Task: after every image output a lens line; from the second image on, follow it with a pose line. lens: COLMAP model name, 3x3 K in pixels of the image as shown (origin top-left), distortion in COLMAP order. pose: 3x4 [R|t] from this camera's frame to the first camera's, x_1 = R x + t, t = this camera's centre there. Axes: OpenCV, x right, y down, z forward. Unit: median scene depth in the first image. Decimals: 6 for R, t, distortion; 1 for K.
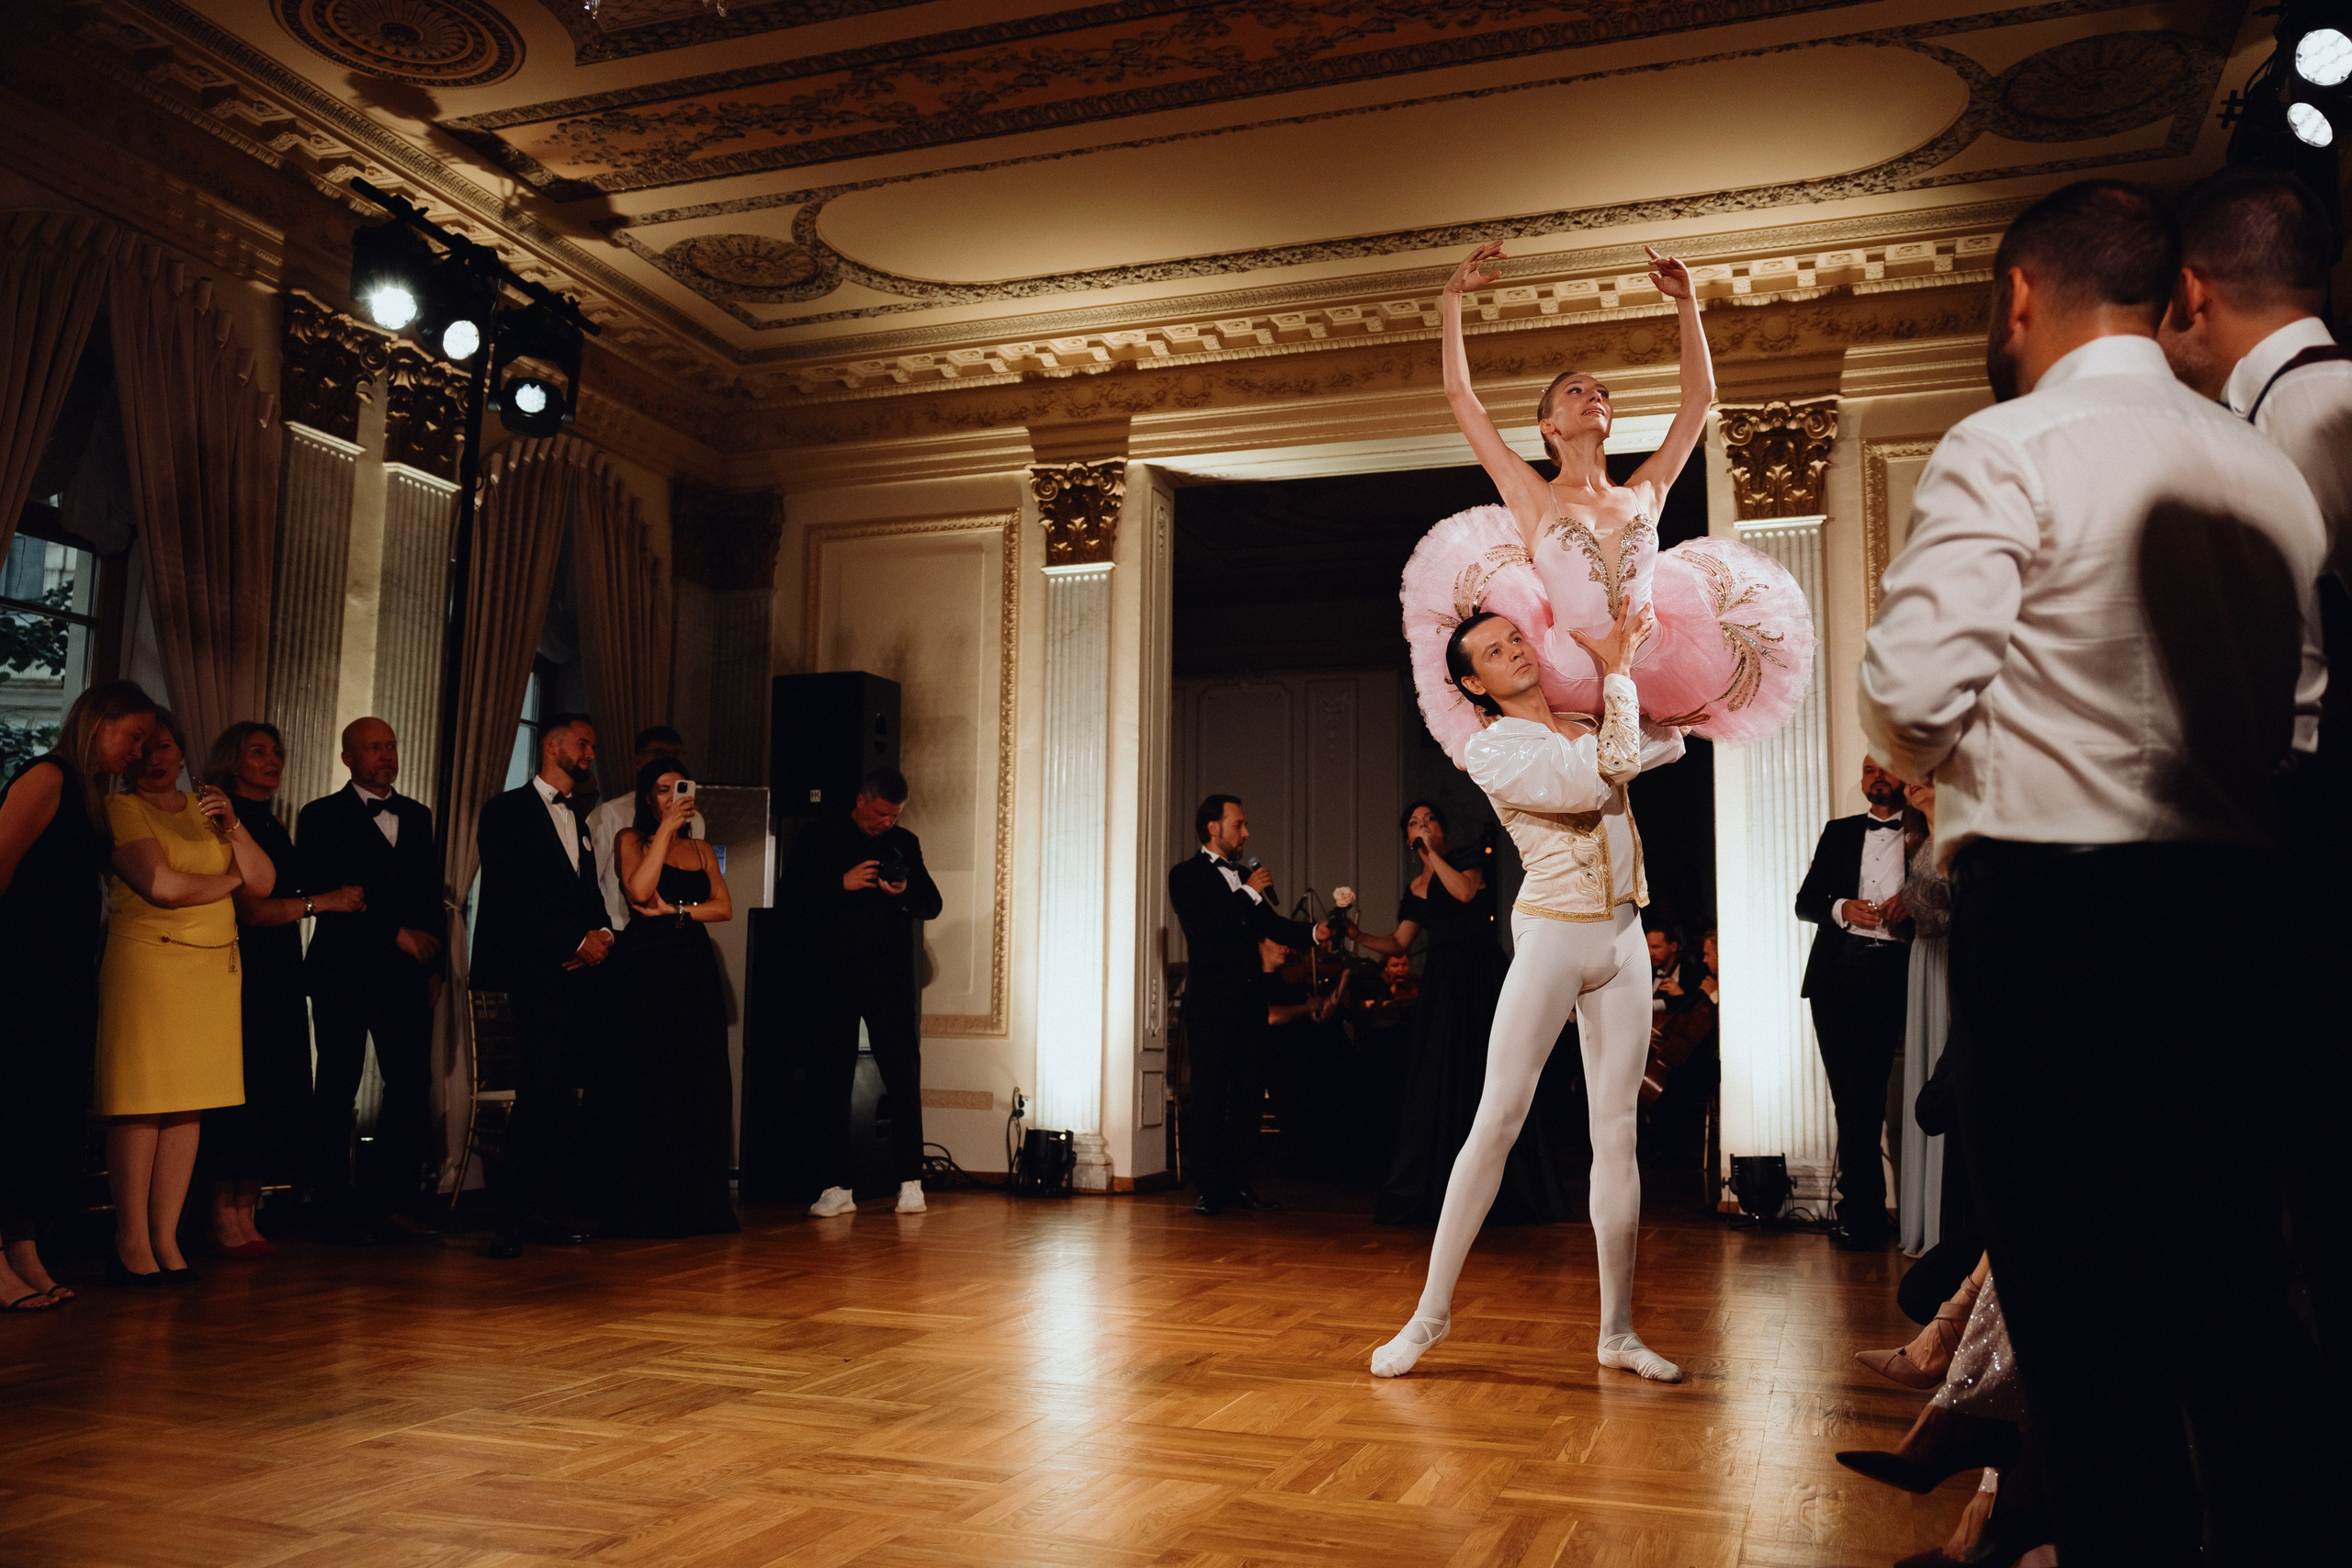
lens RADIAL K [[1864.2, 0, 1176.1], [0, 1864.2, 788.7], [0, 0, 1]] dist [-0.018230, 0.031243]
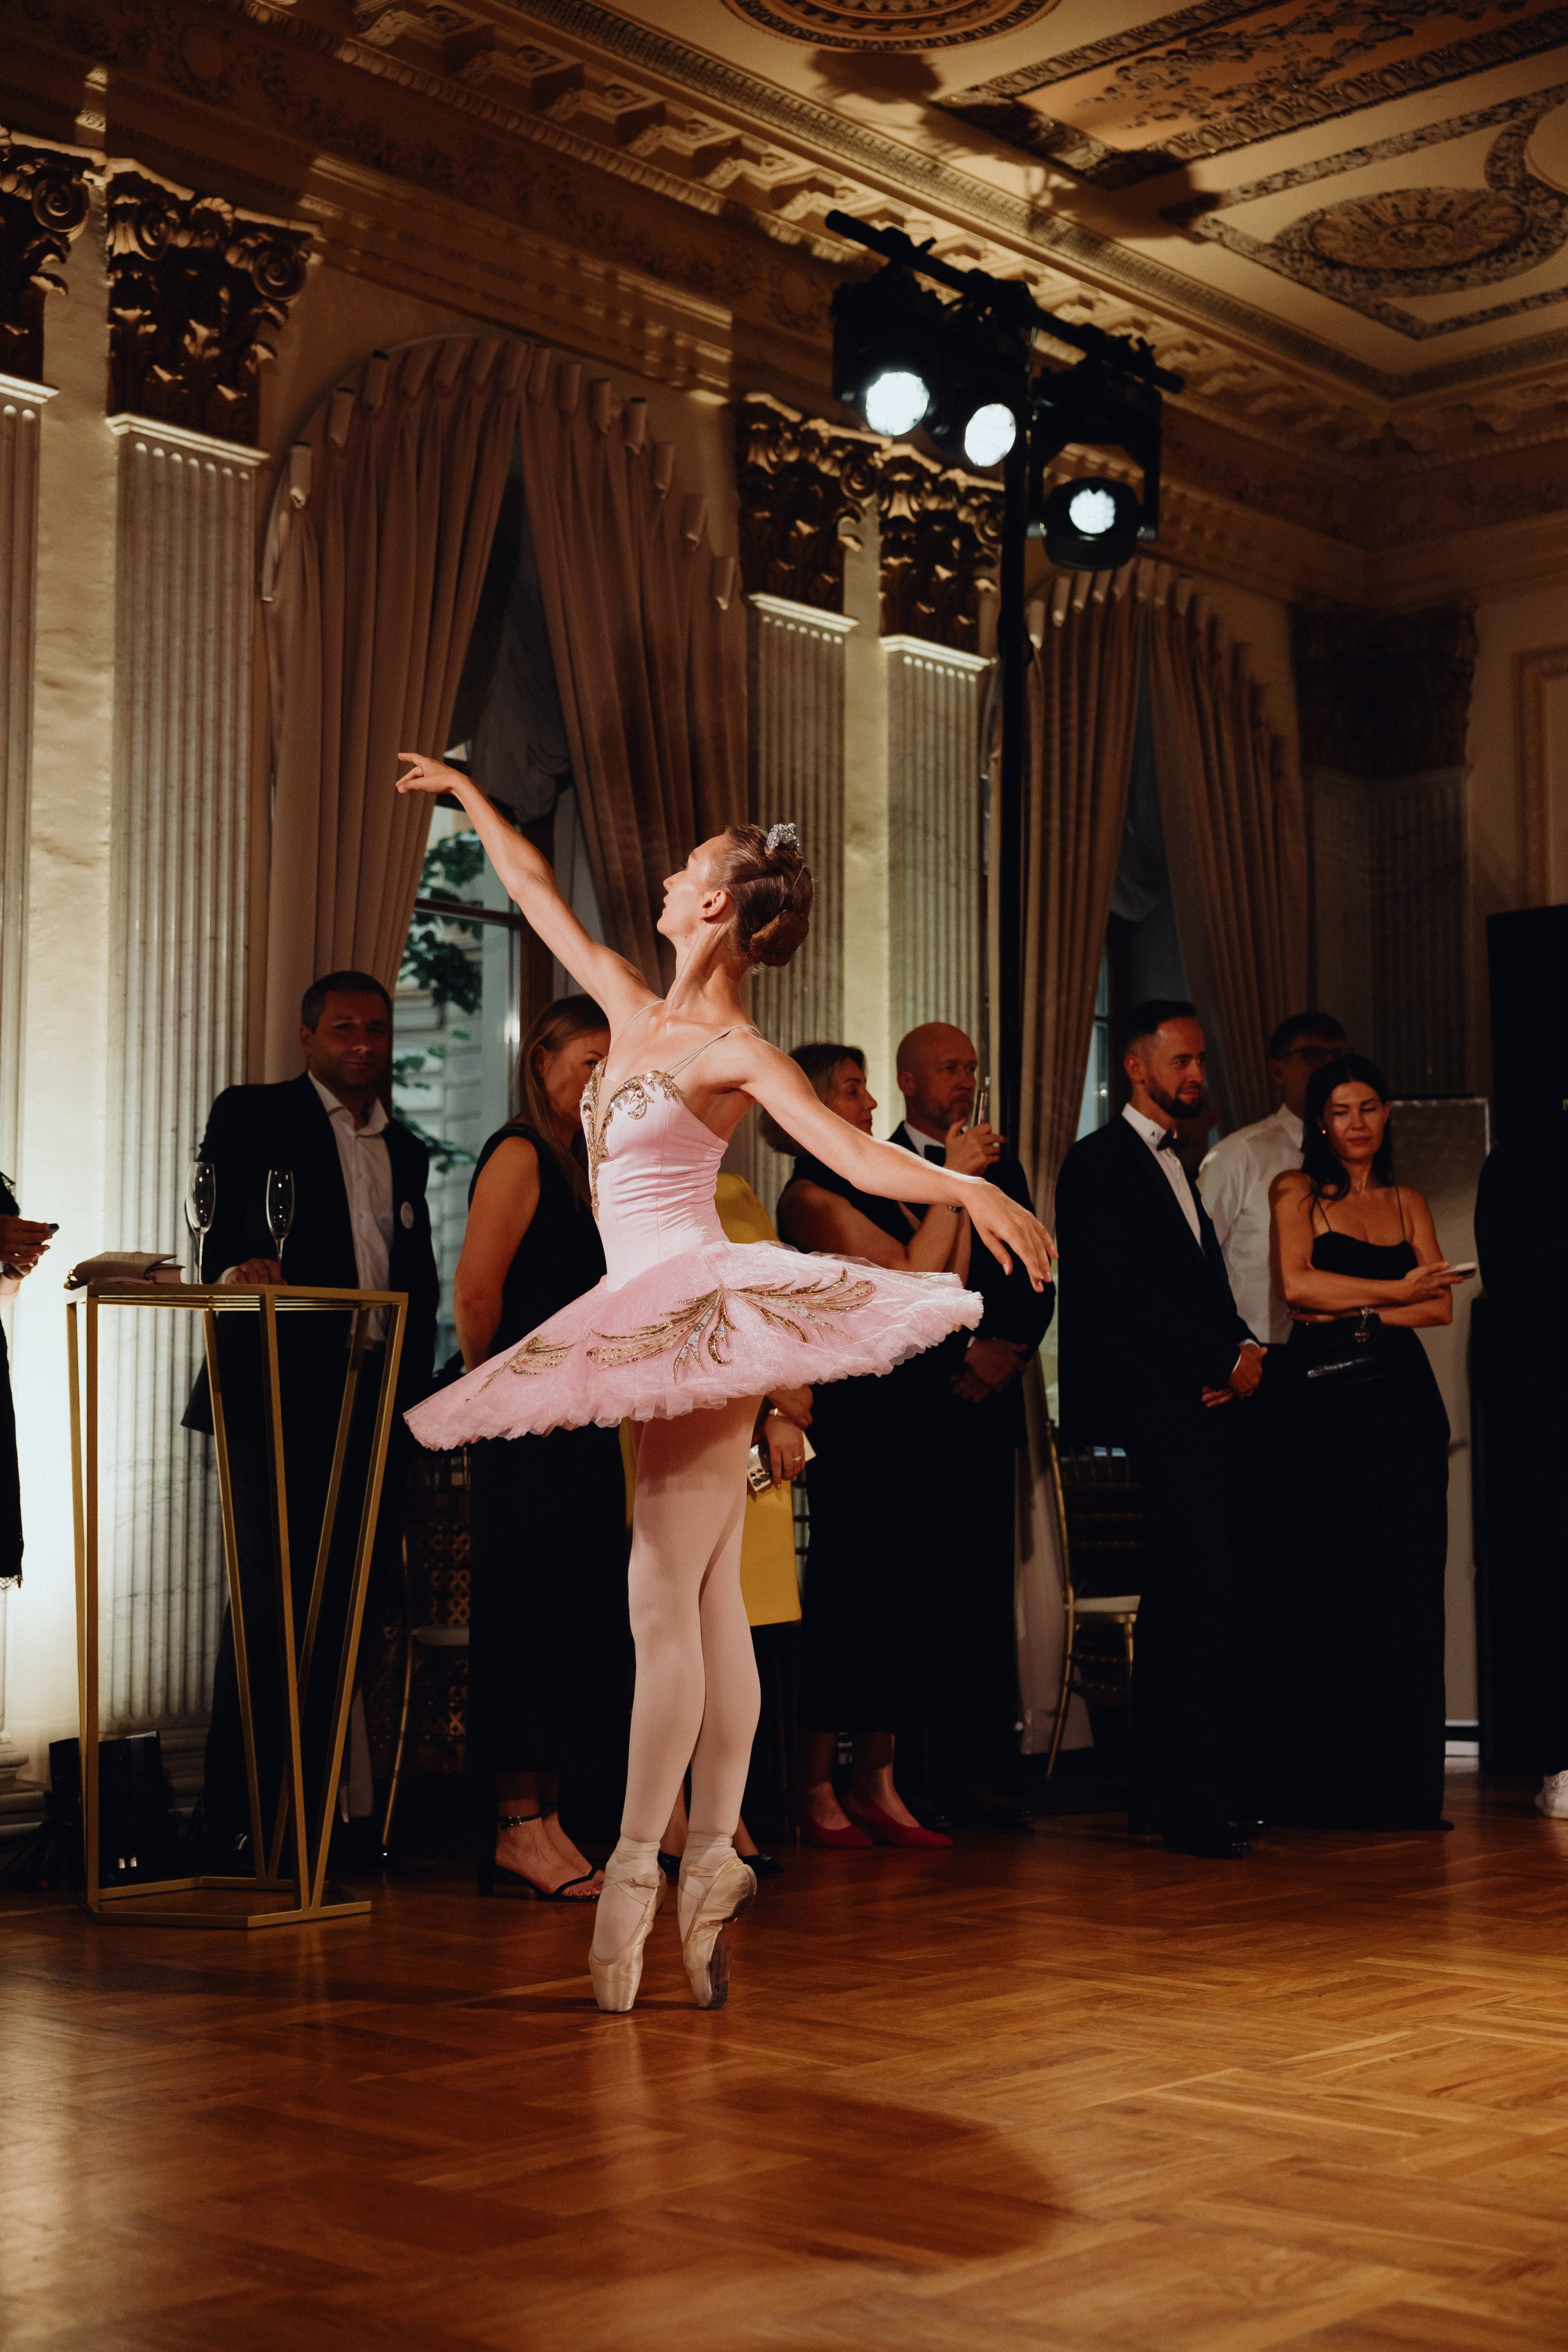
lens RADIAL K [[3207.6, 0, 789.9], [0, 3207.6, 1194.4], [0, 0, 1]] dist [0.017253, 0.000000]
pose [[0.921551, -0.046888, -0.385416, -0.028204], [0.060812, 0.997860, 0.024011, -0.008902], [0.383465, -0.045565, 0.922430, -0.053775]]
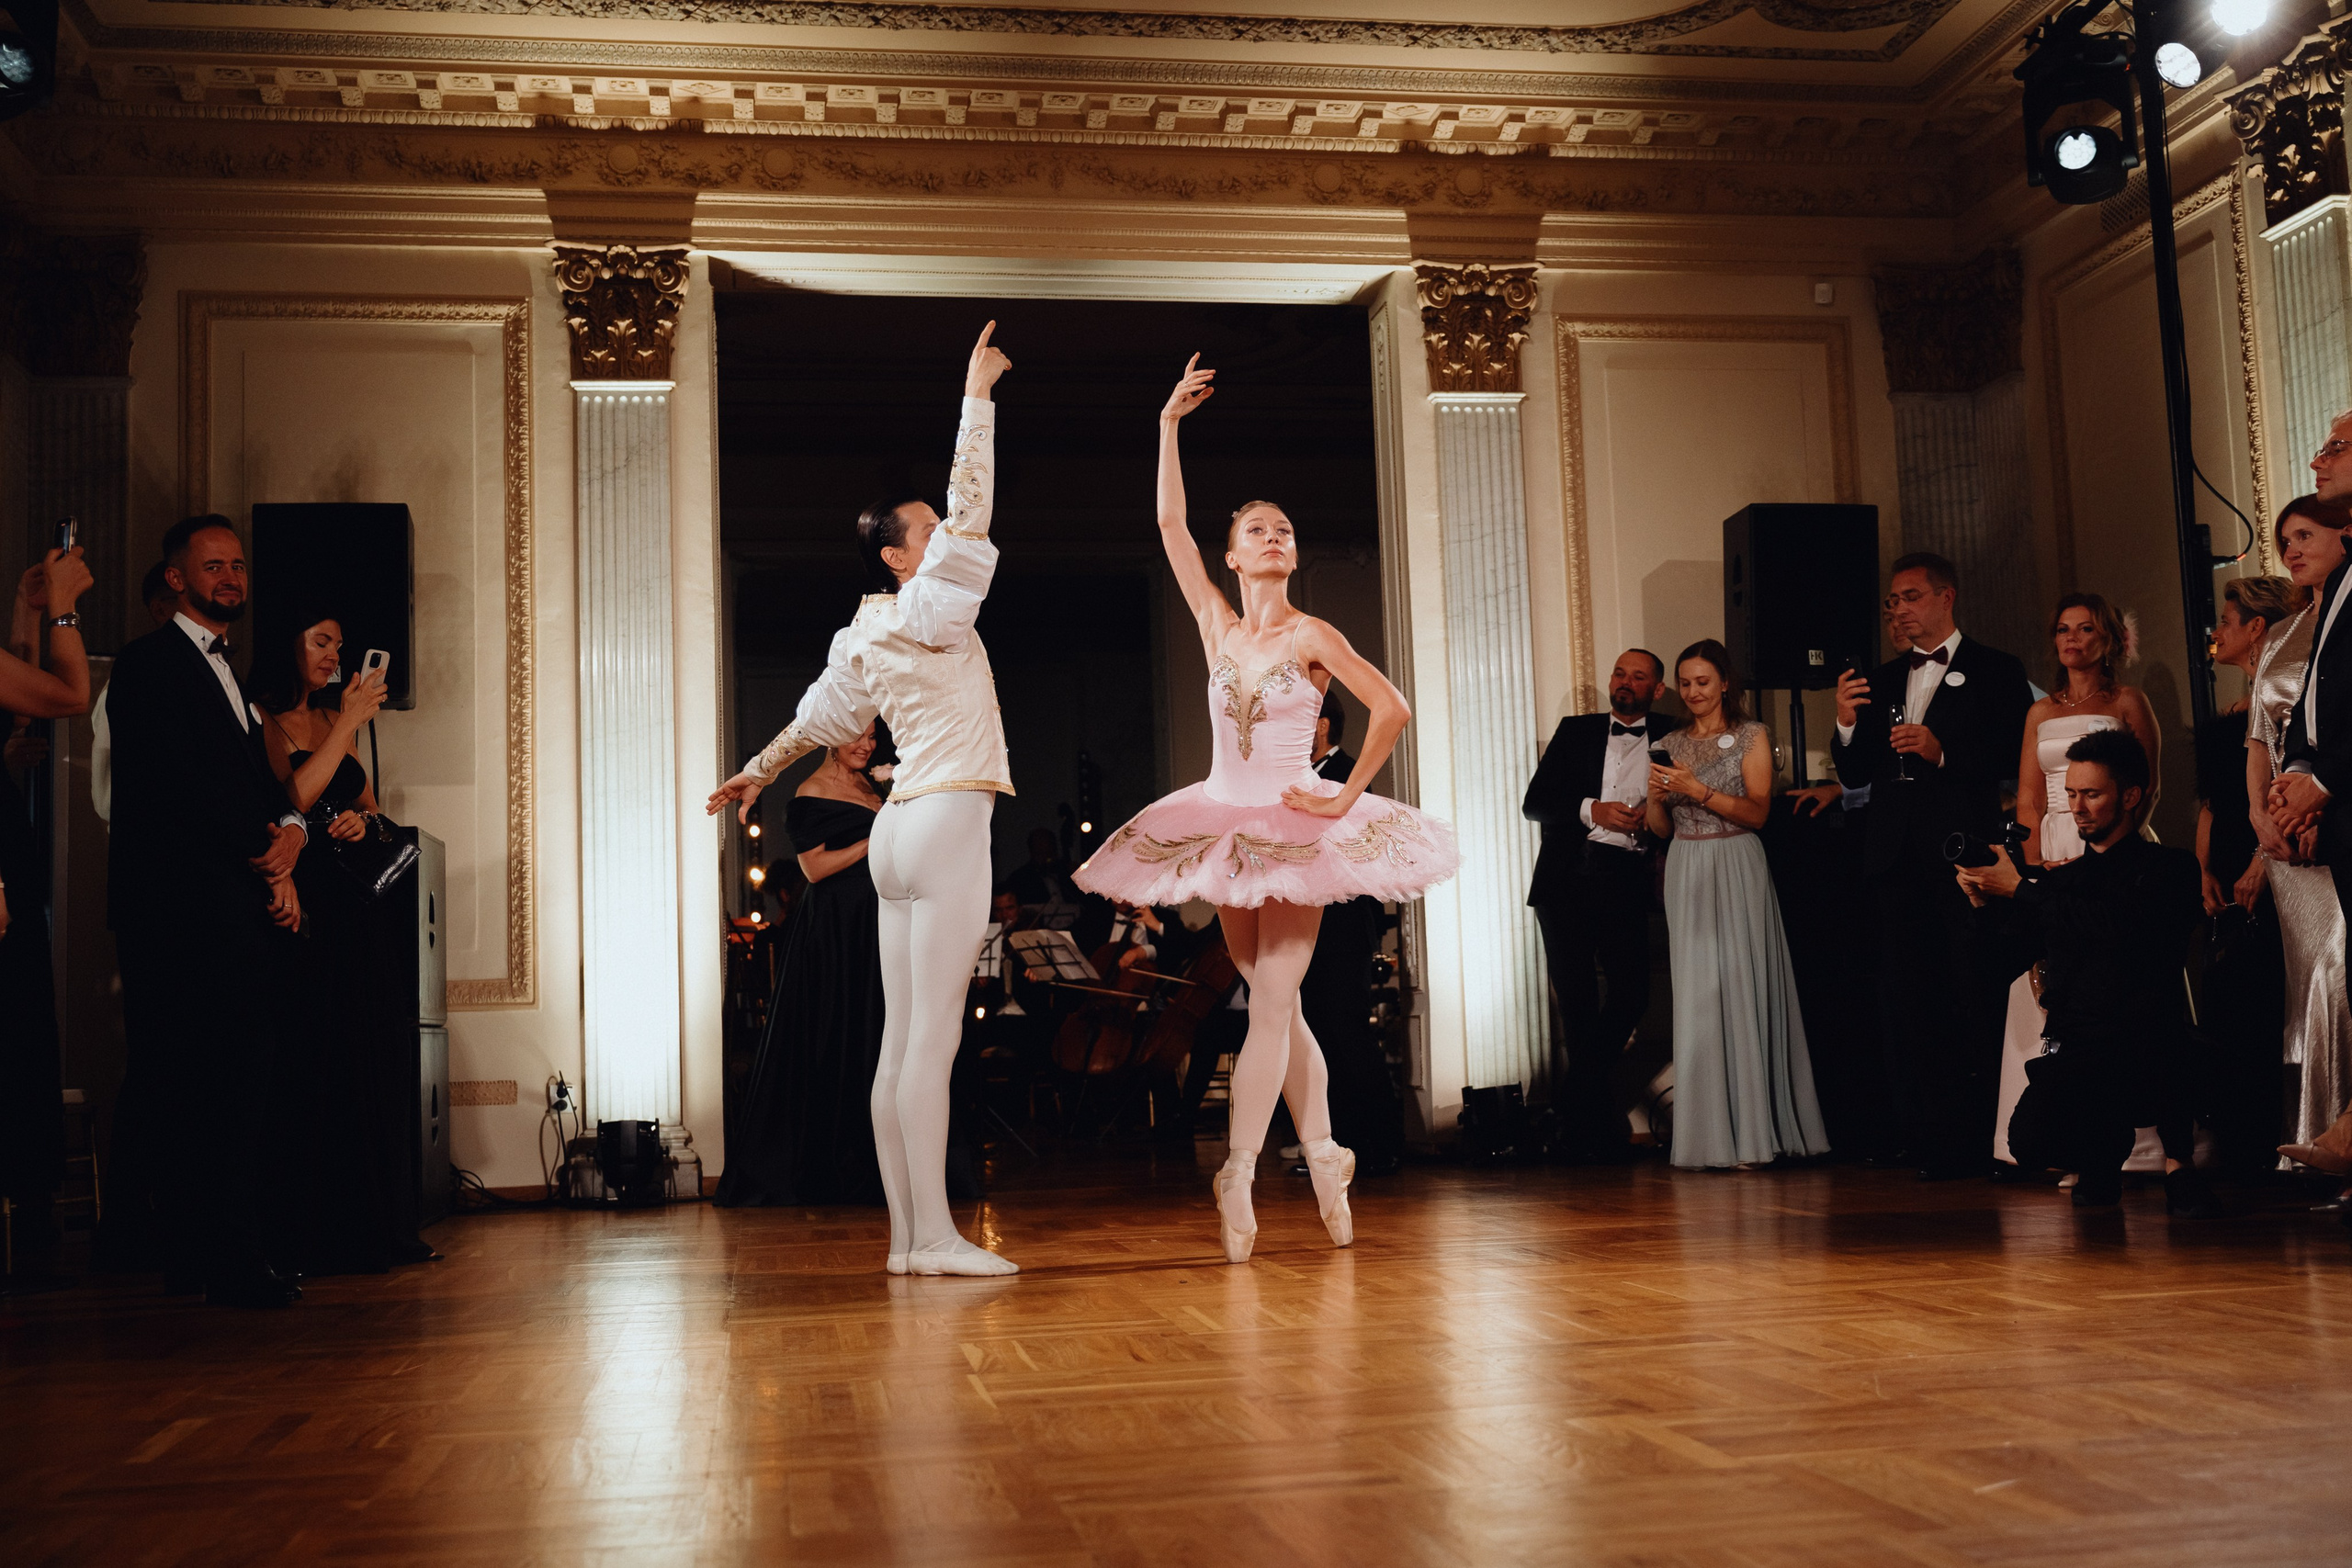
lens RADIAL K [[2491.6, 0, 1183.1], [0, 2491.6, 779.0], [0, 0, 1]] dist [0.005148, 0.000000]
pose [[0.874768, 0.003661, 0.484527, -0.375616], [-0.011633, 0.999842, 0.013447, 0.027749], [-0.484402, -0.017400, 0.874673, 0.000465]]
